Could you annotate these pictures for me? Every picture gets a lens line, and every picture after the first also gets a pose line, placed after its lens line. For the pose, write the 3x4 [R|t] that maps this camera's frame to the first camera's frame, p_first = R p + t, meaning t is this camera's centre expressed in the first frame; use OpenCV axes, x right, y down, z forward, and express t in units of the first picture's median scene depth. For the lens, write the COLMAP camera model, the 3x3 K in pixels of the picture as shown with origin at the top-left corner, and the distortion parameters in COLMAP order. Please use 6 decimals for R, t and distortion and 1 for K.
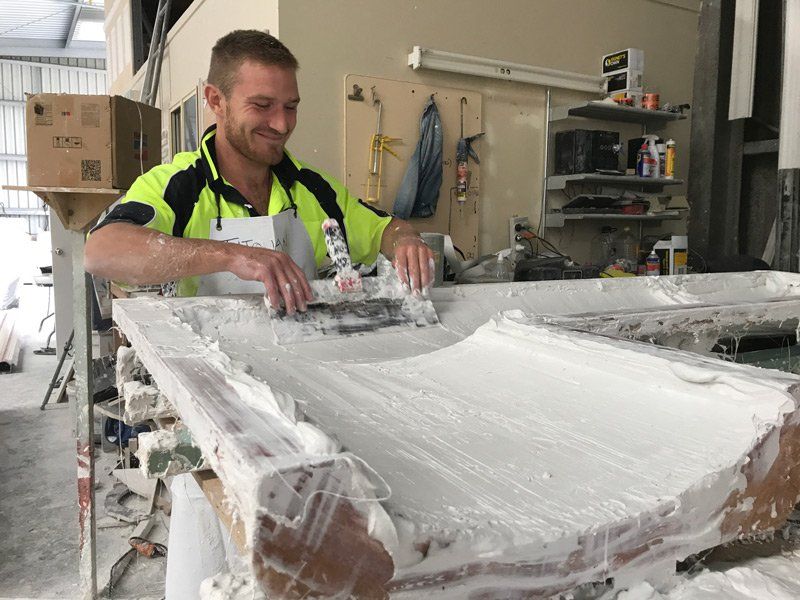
lens RADIAL K [[703.9, 0, 432.4], [0, 703.9, 300.9], [0, 0, 1]] dist [0.004100, -0.000703]
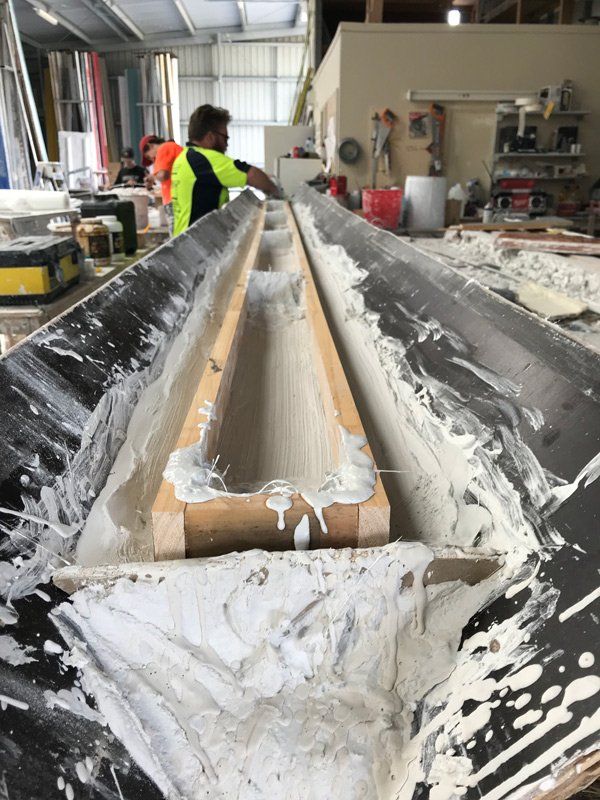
lens RADIAL K [[649.7, 0, 300.0], [0, 649.7, 400.0], [0, 0, 1]] dist [-0.006230, 0.004602]
pose [[0.889731, 0.145064, -0.432822, 0.540541], [-0.045444, 0.971601, 0.232222, 0.069205], [0.454217, -0.186946, 0.871056, -0.783711]]
